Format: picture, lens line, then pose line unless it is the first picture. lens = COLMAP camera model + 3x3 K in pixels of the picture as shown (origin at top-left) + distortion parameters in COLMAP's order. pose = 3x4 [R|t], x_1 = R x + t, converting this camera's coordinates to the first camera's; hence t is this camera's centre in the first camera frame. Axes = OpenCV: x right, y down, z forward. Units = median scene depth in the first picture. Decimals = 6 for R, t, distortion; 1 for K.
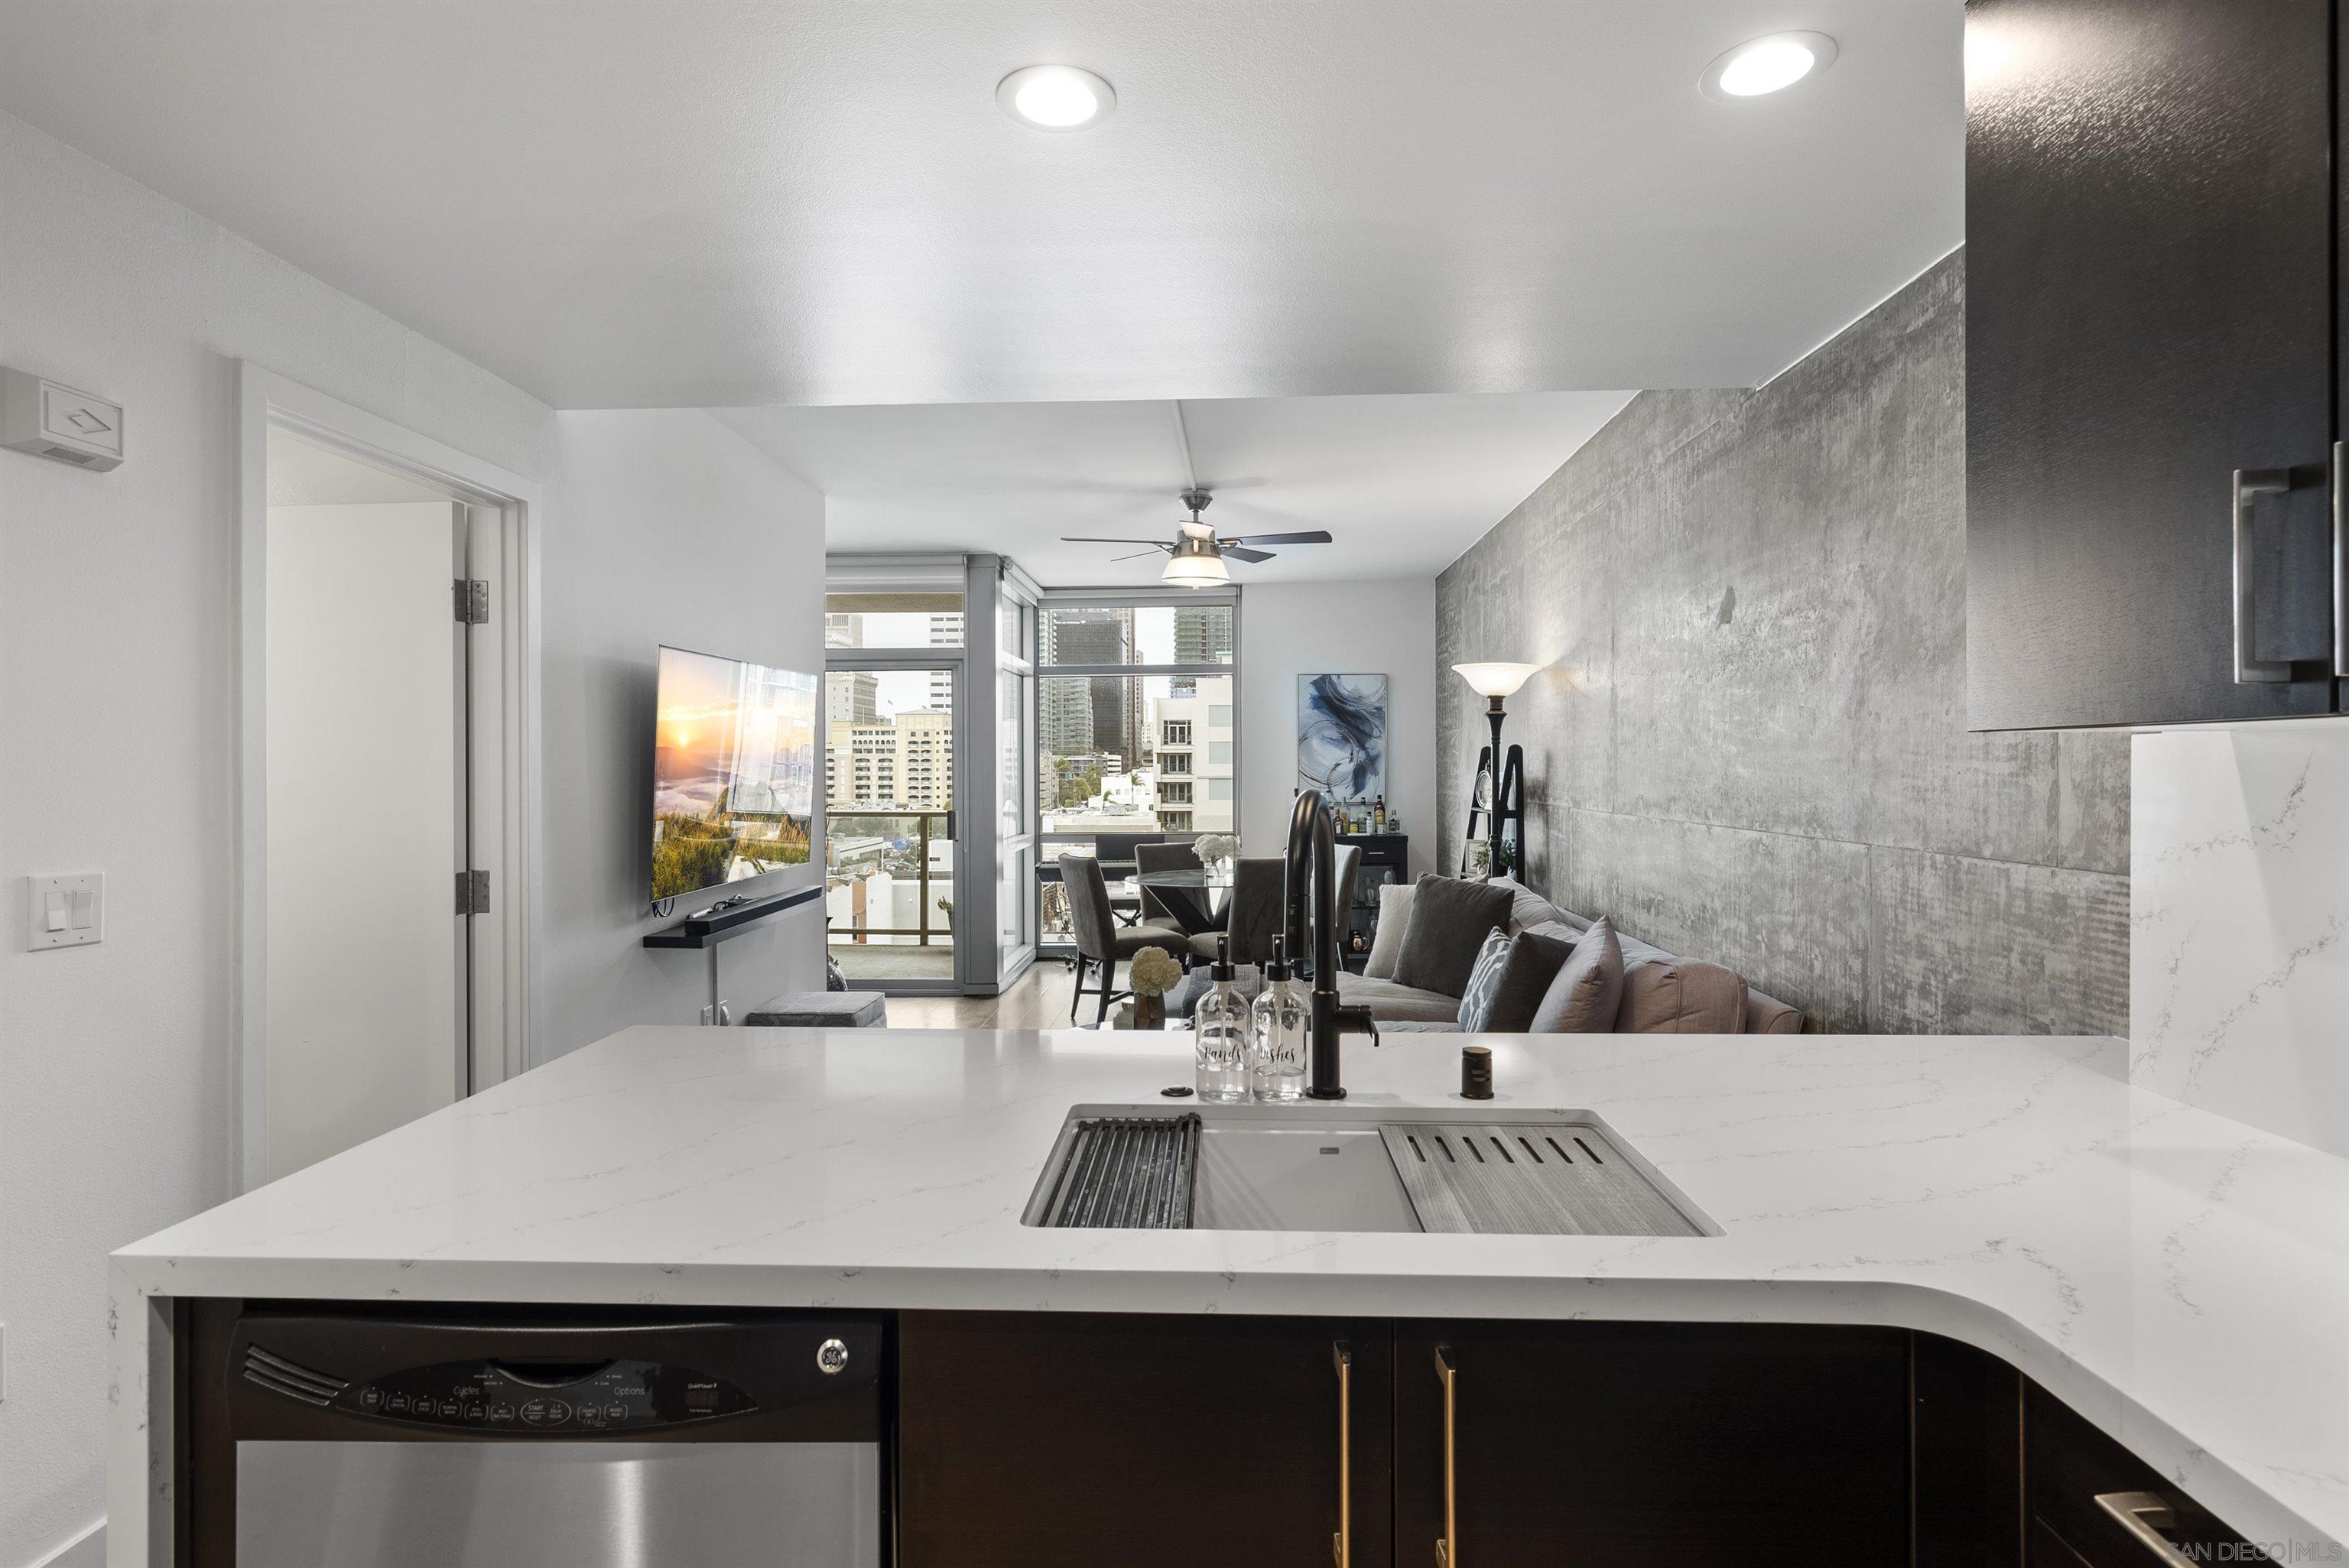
lens RADIAL K [[1186.8, 0, 1178.7], [0, 1186.8, 769.2], [0, 0, 1]] dist [-0.001797, 0.003406]
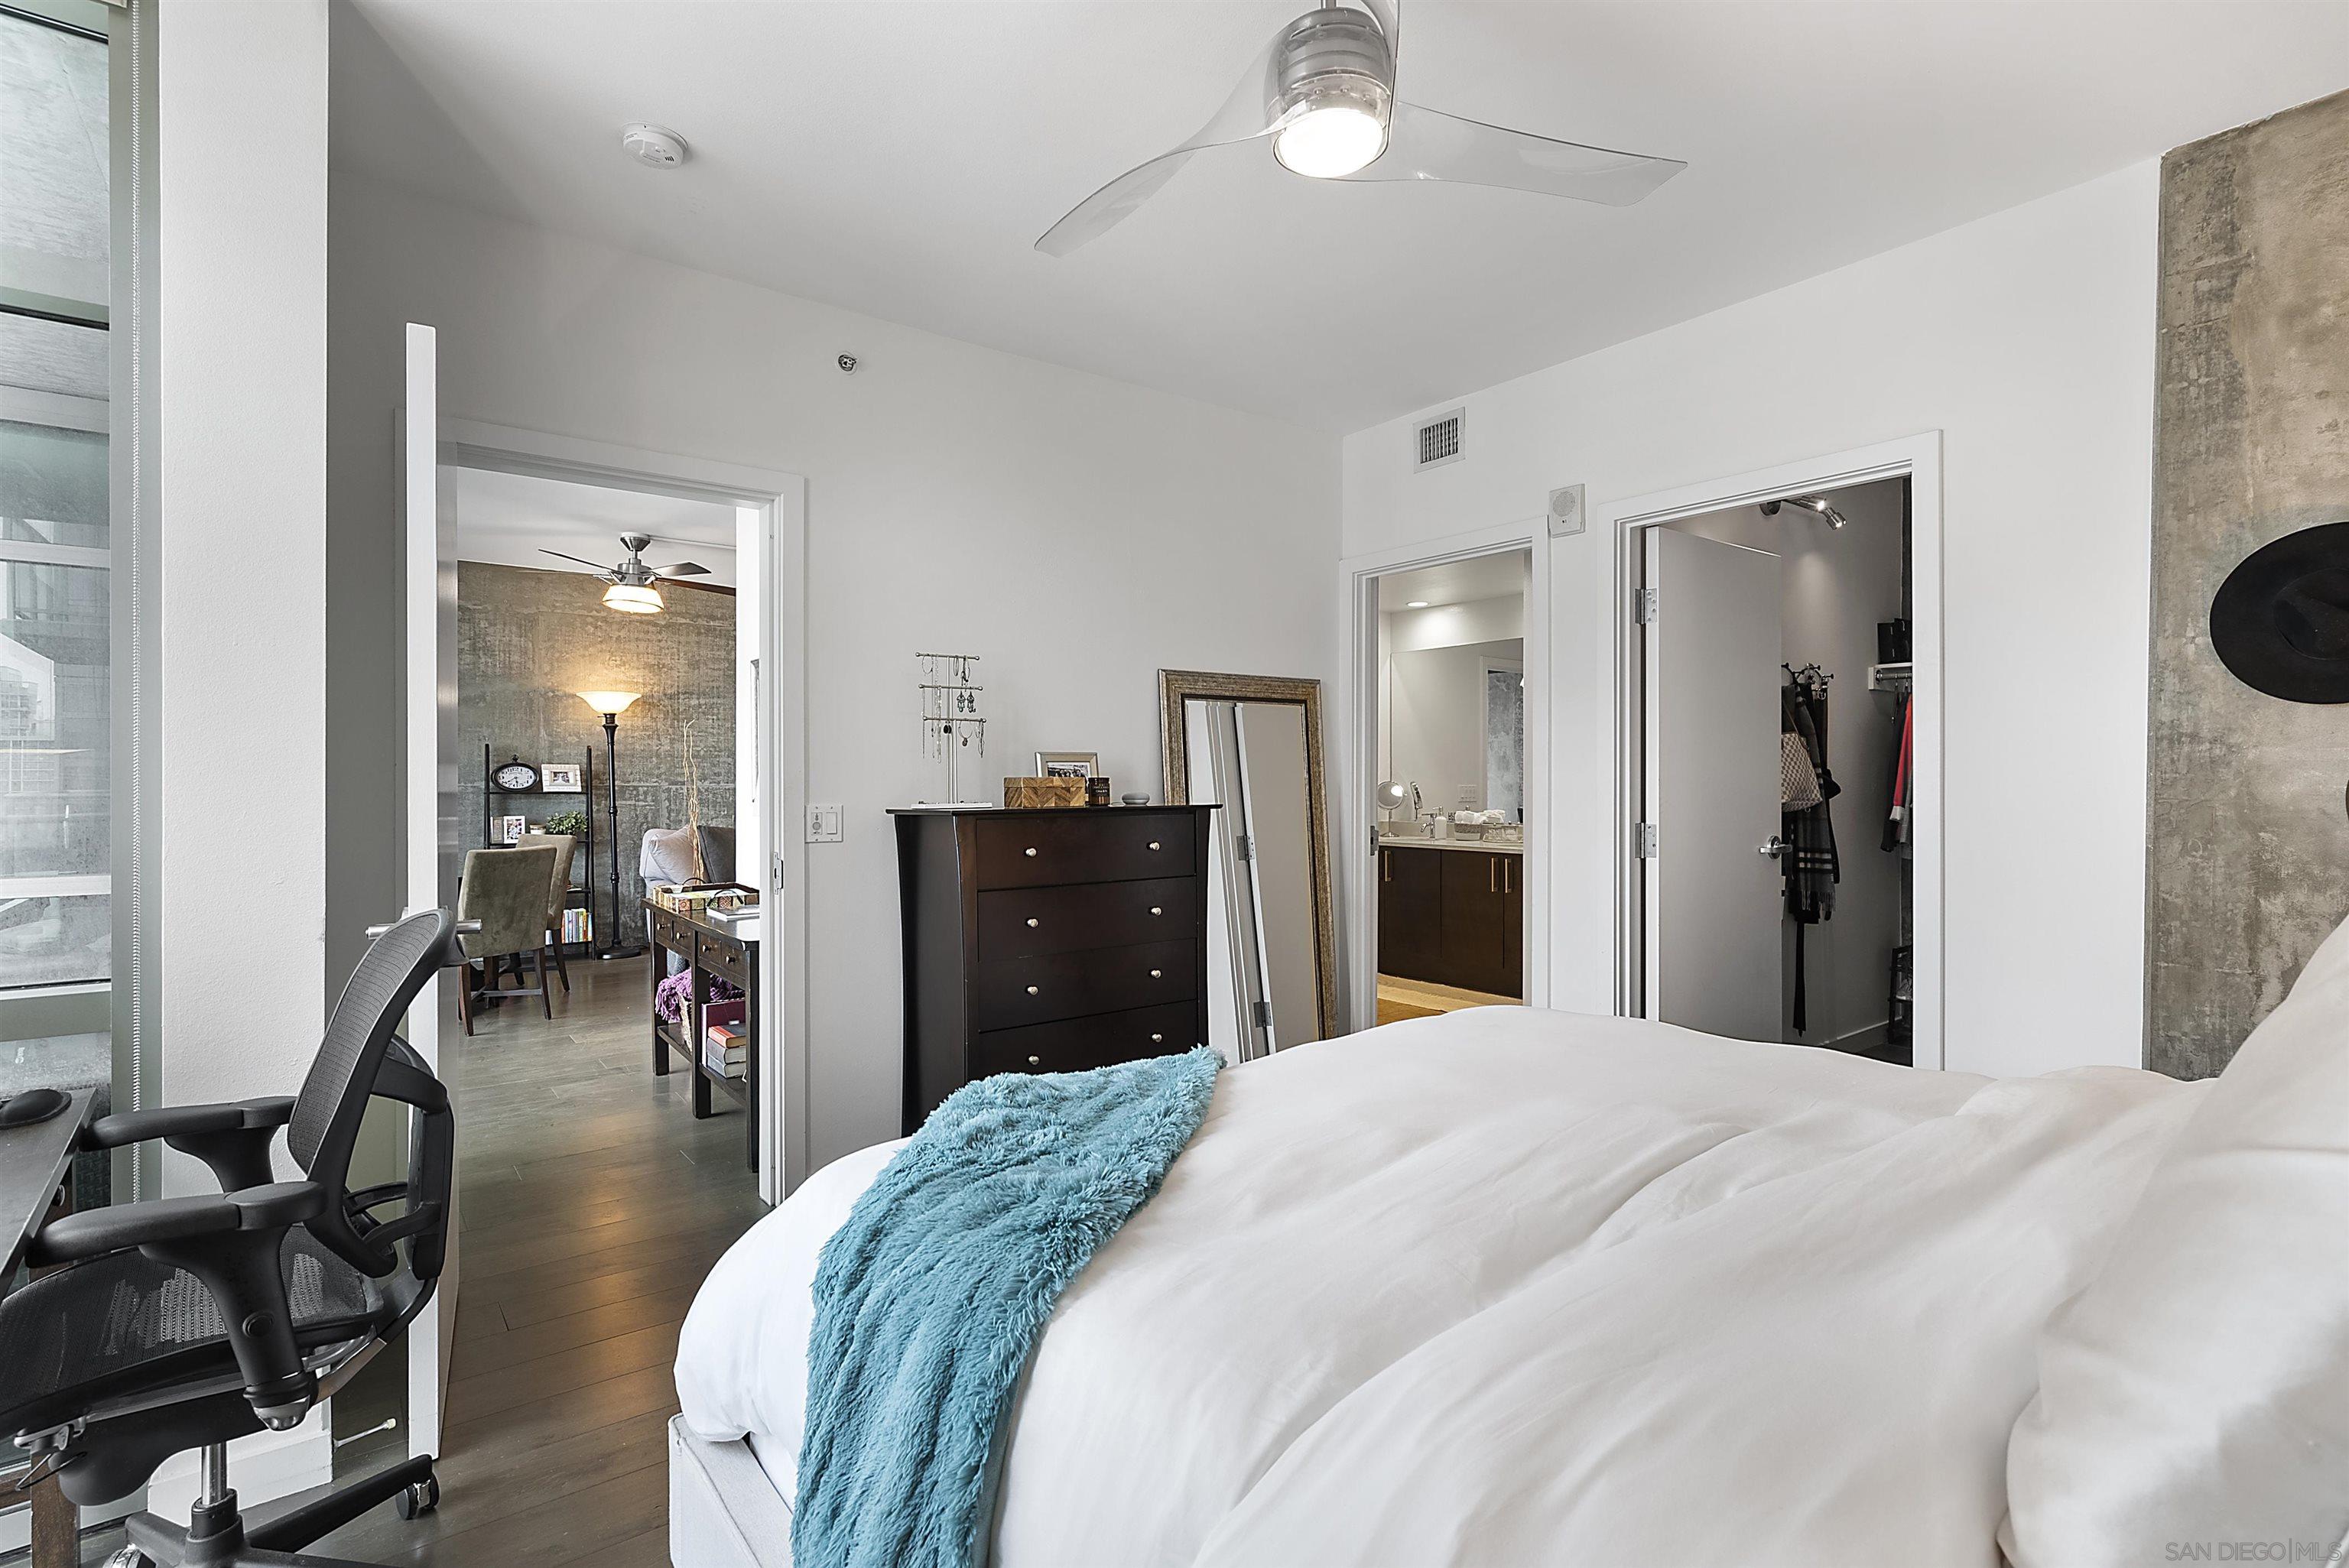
lens RADIAL K [[1075.6, 0, 1179.8], [0, 1075.6, 771.6], [0, 0, 1]] dist [-0.007292, 0.004087]
pose [[-0.650467, 0.007197, 0.759500, -1.031158], [0.004503, 0.999974, -0.005619, 0.018808], [-0.759521, -0.000235, -0.650483, 1.114908]]
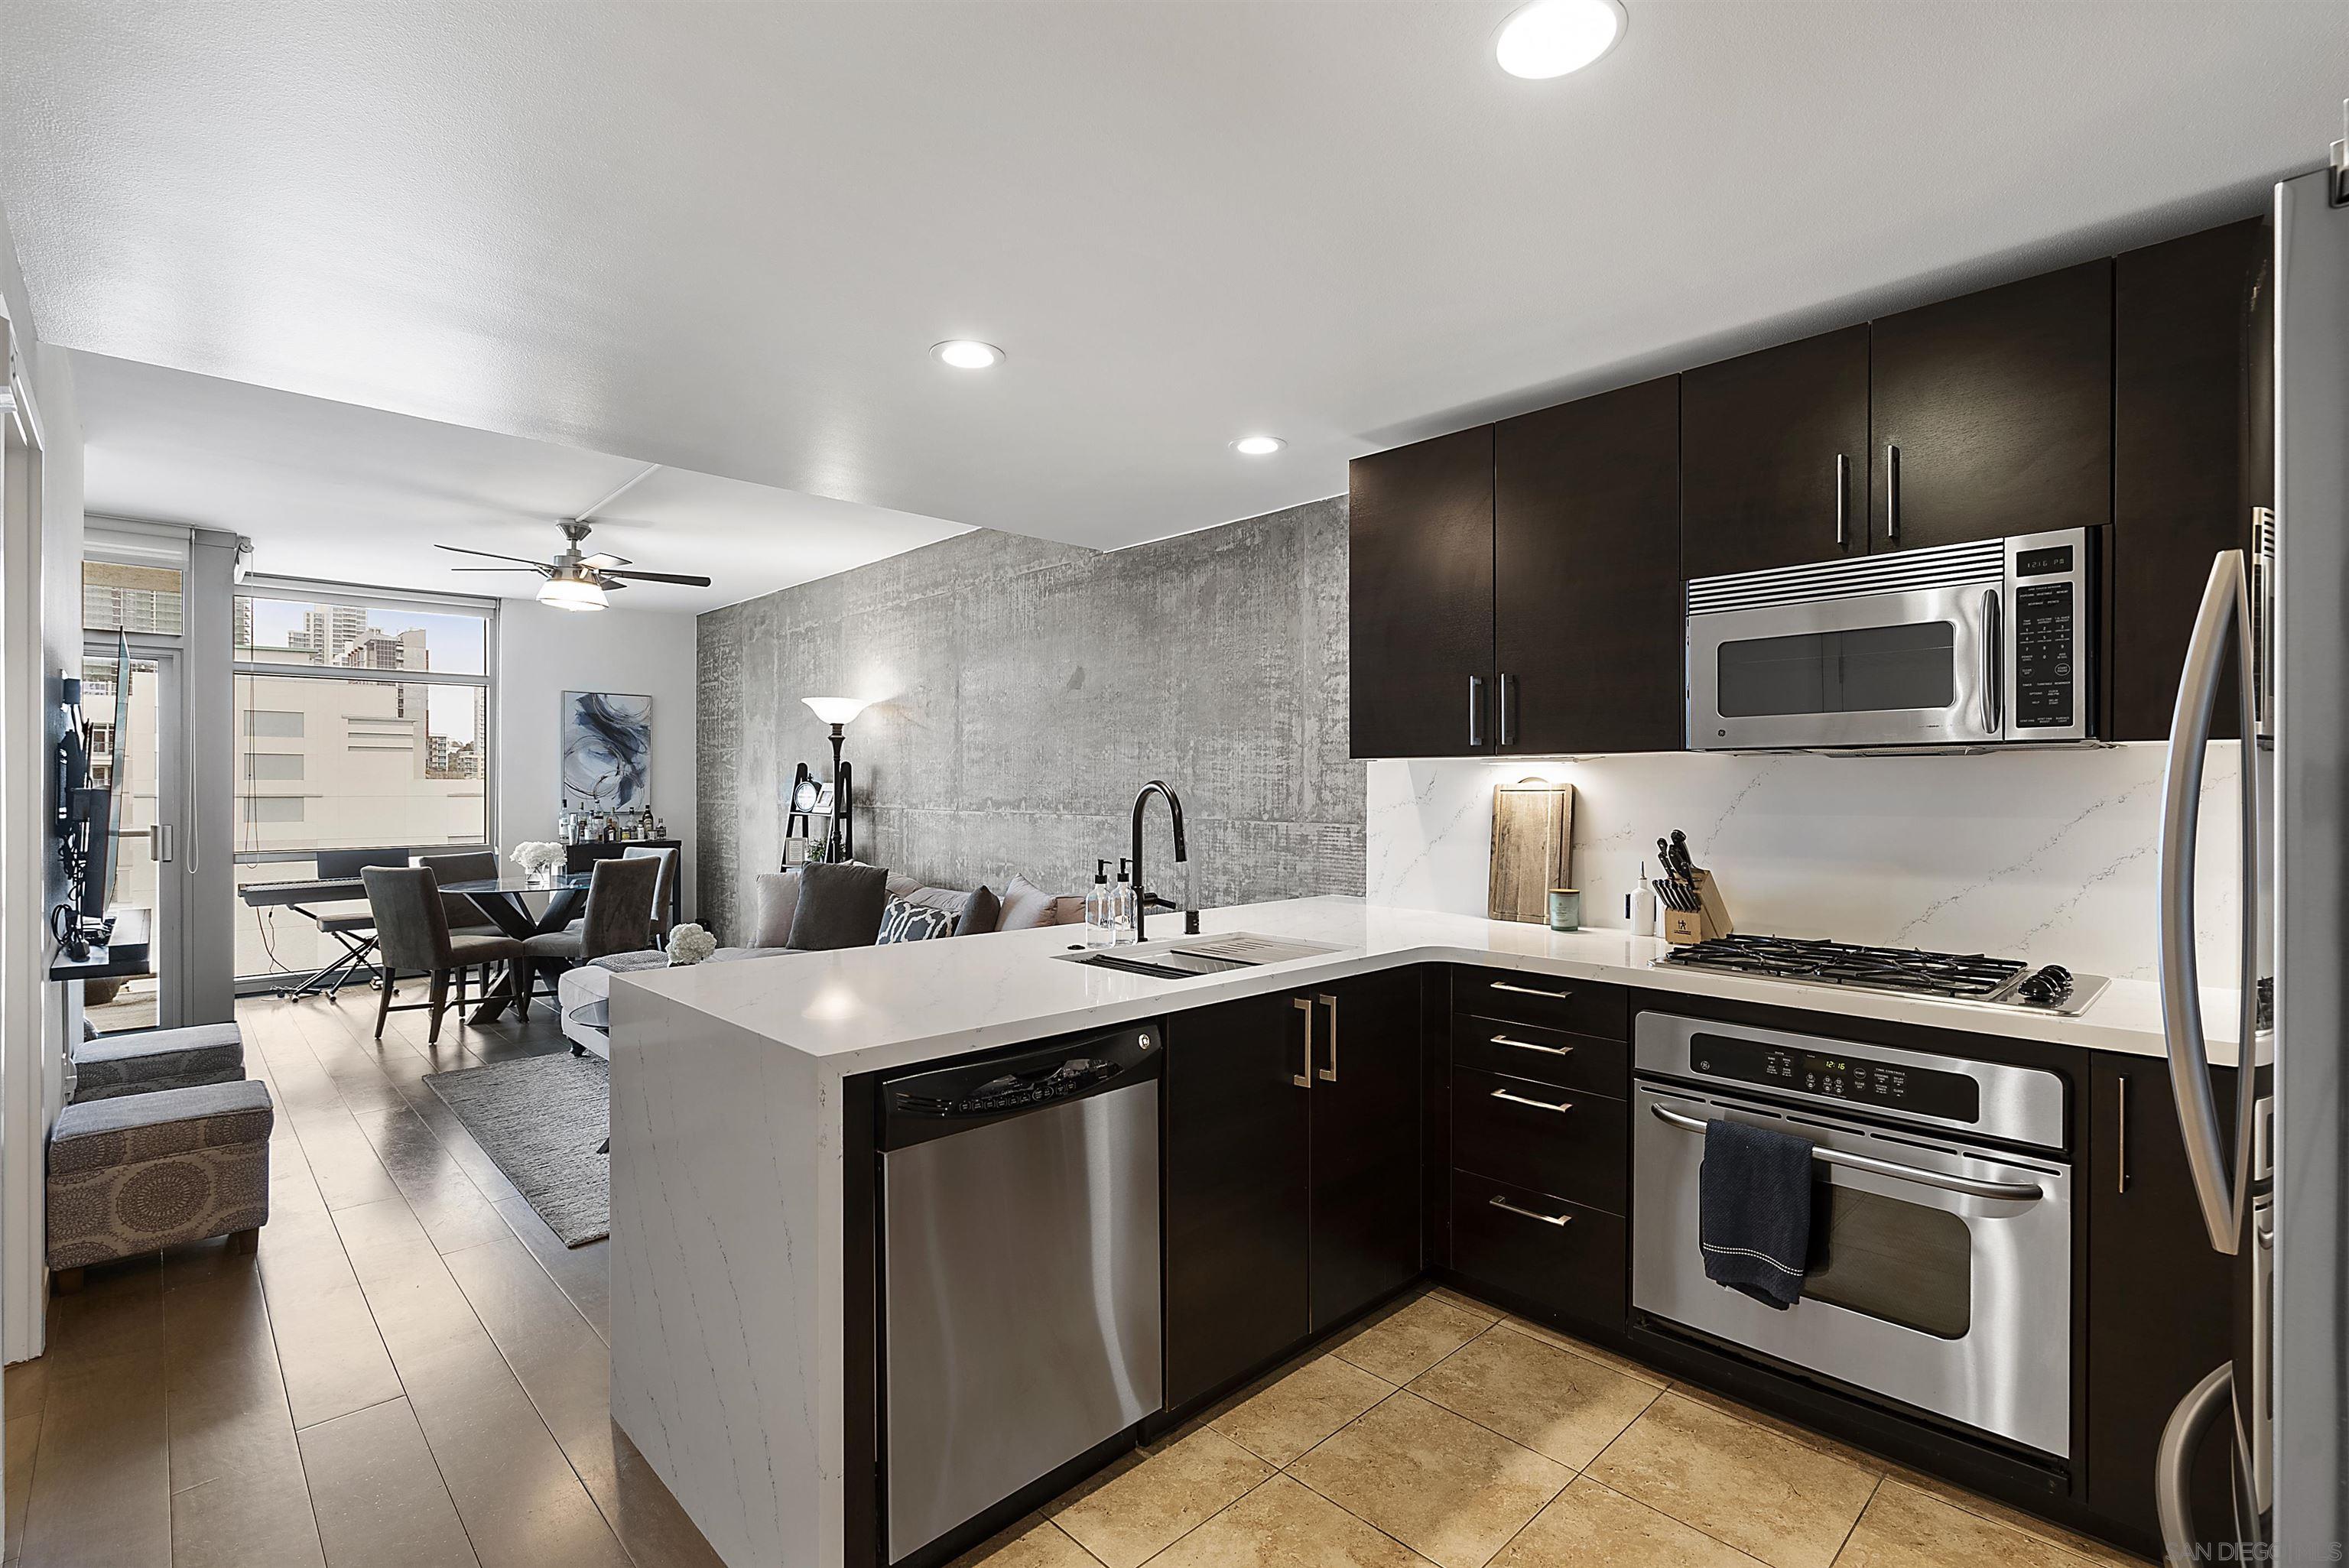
lens RADIAL K [[1075.6, 0, 1173.5], [0, 1075.6, 787.7], [0, 0, 1]] dist [-0.007292, 0.004087]
pose [[0.692429, 0.002702, 0.721481, -0.269275], [-0.002433, 0.999996, -0.001411, 0.007115], [-0.721482, -0.000779, 0.692433, -0.060882]]
